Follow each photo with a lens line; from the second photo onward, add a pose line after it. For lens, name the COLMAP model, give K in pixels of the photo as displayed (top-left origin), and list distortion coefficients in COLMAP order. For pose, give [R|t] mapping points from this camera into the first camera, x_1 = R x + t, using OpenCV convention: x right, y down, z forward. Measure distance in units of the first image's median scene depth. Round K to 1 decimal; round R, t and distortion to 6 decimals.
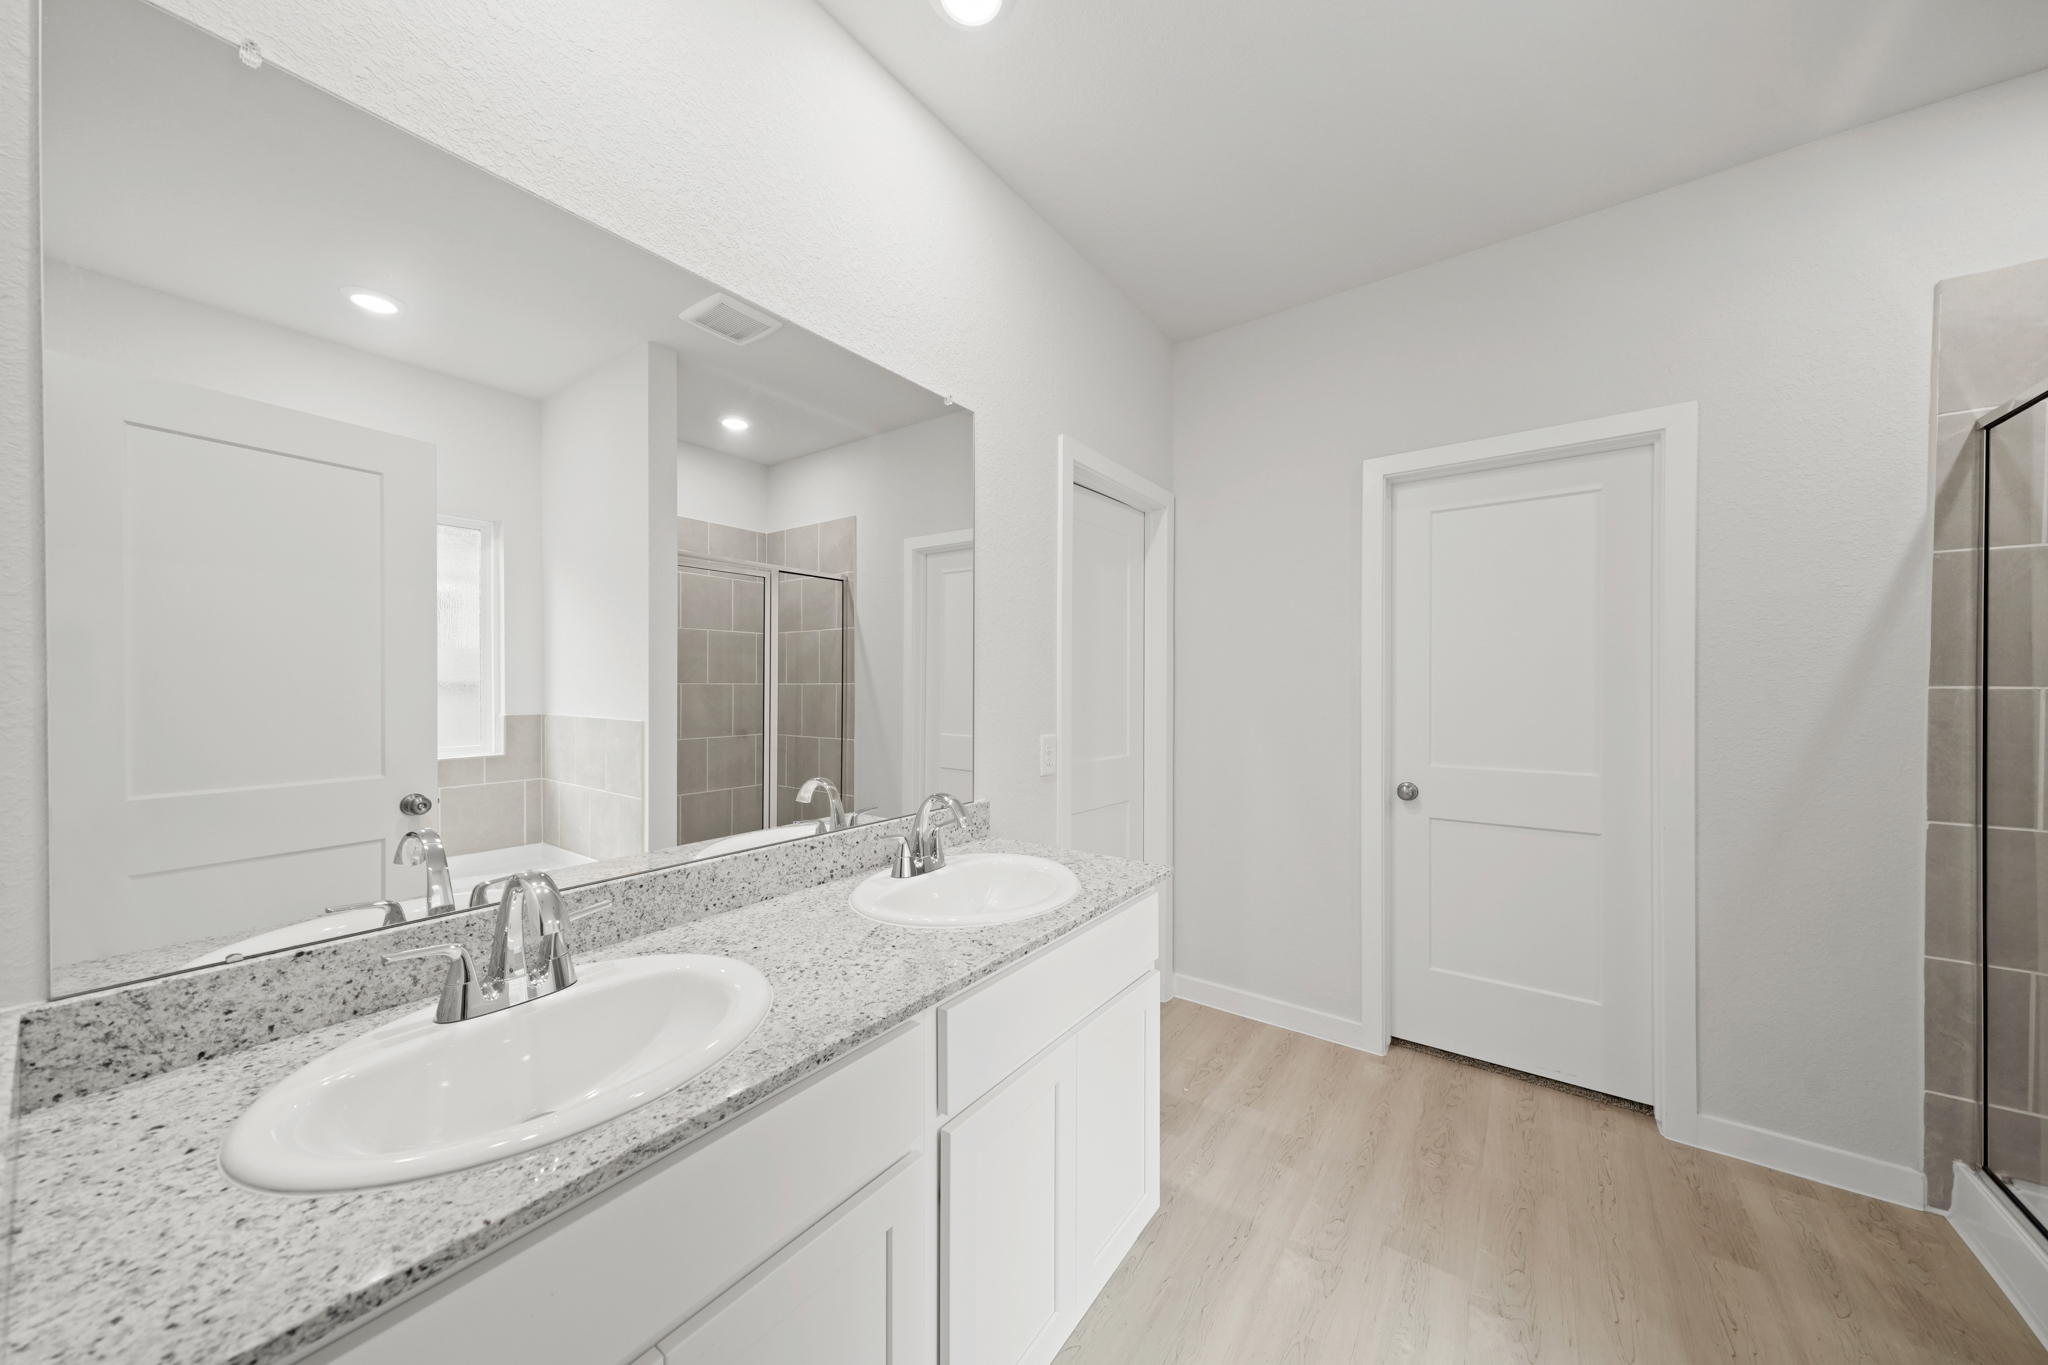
lens RADIAL K [[708.8, 0, 1028.8], [0, 708.8, 685.7], [0, 0, 1]] dist [0.000735, 0.000558]
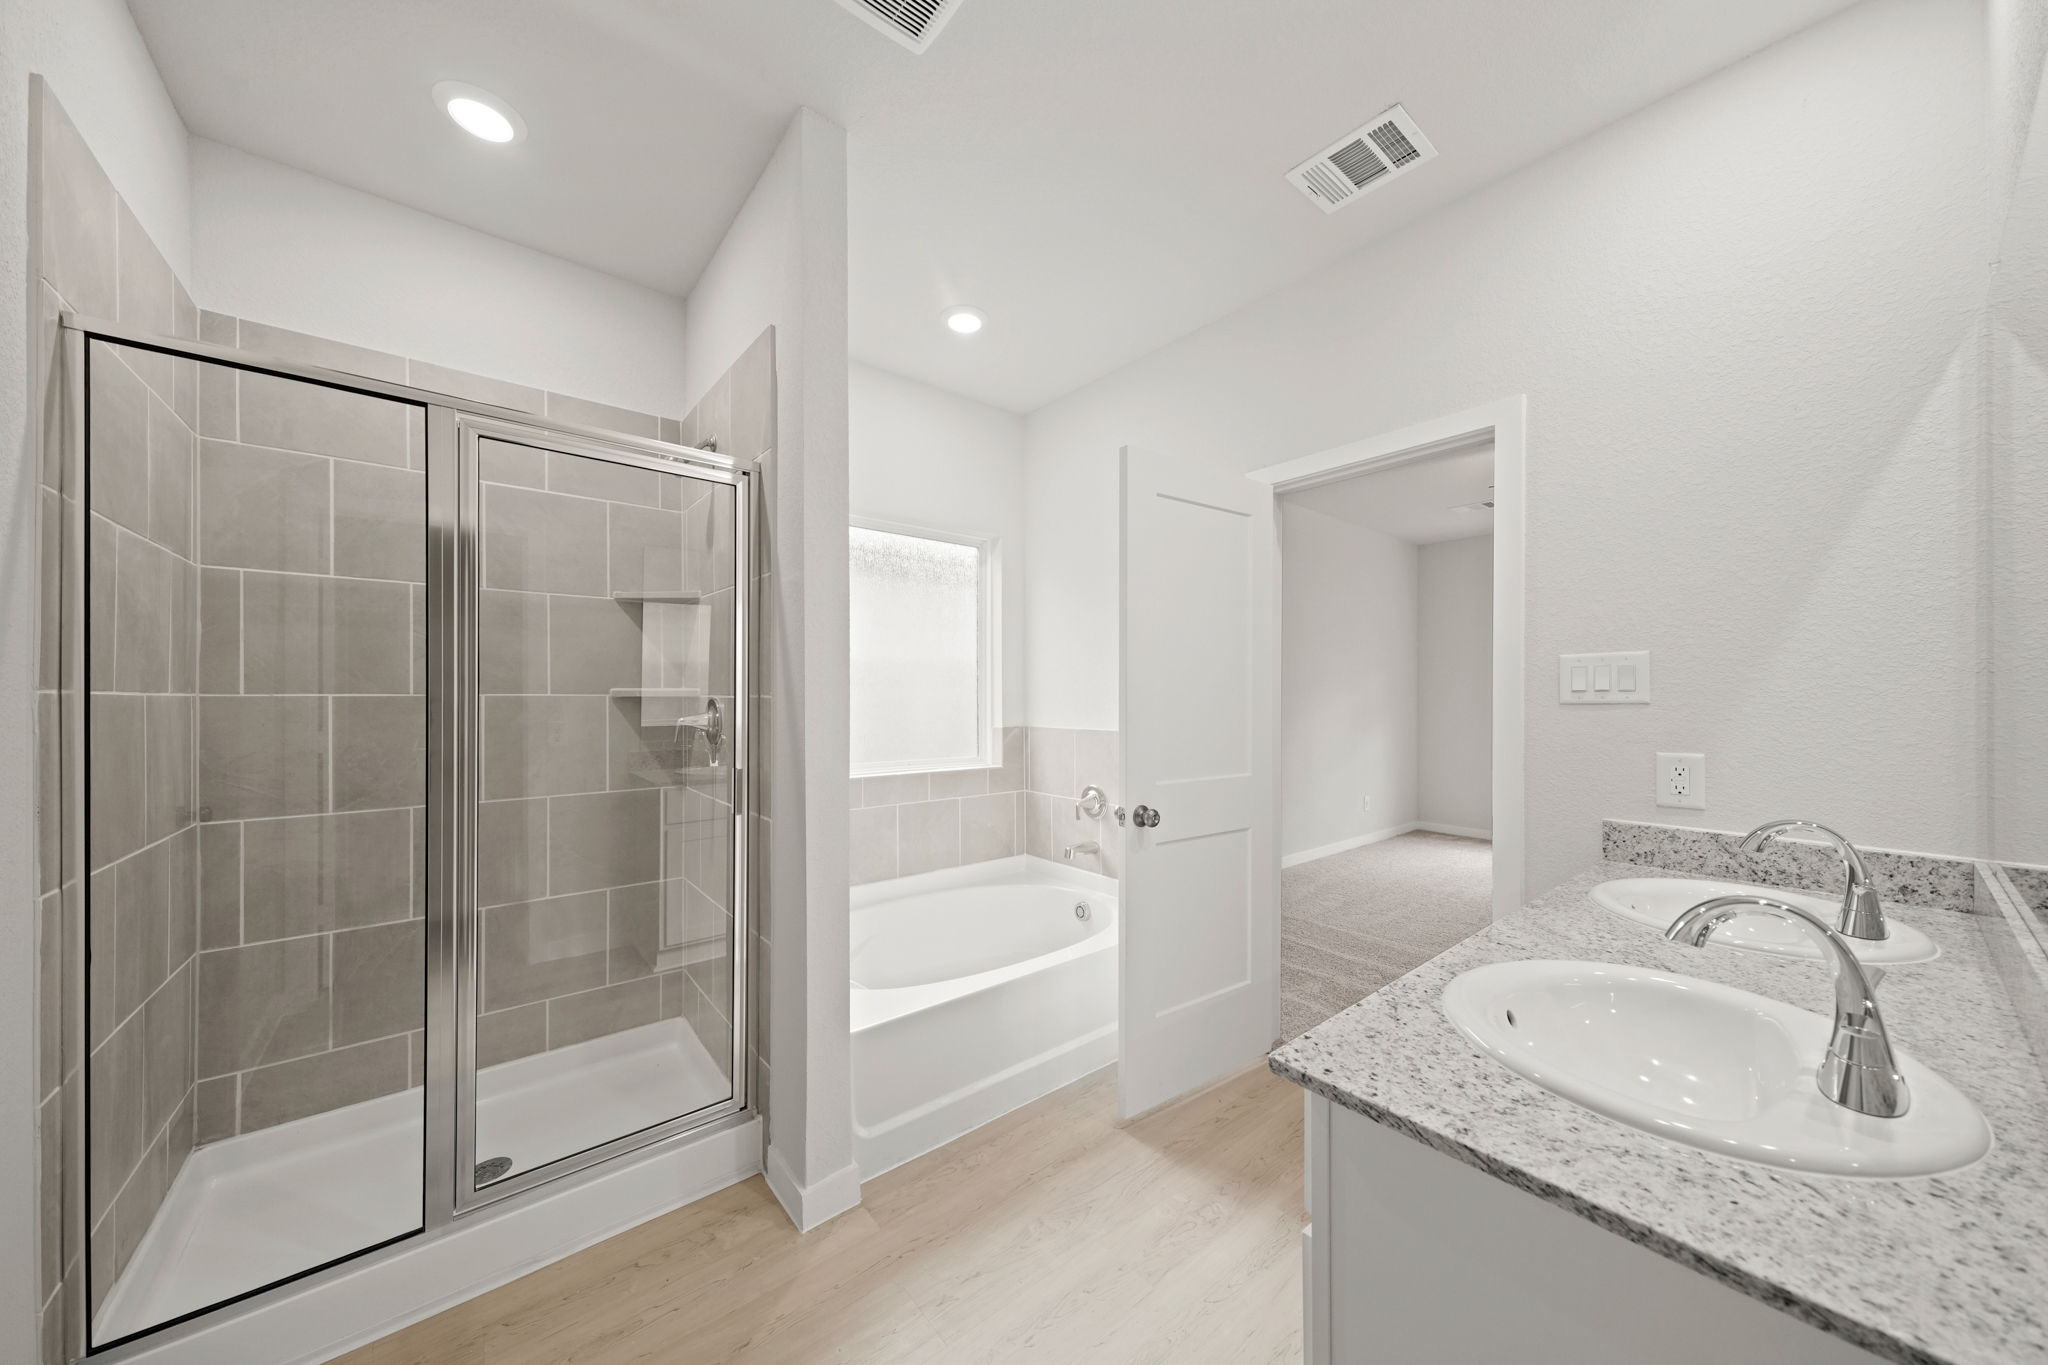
lens RADIAL K [[708.8, 0, 1023.1], [0, 708.8, 693.6], [0, 0, 1]] dist [0.000735, 0.000558]
pose [[-0.966741, 0.000705, 0.255758, 0.269544], [-0.000221, 0.999994, -0.003593, 0.007730], [-0.255759, -0.003530, -0.966734, 1.684943]]
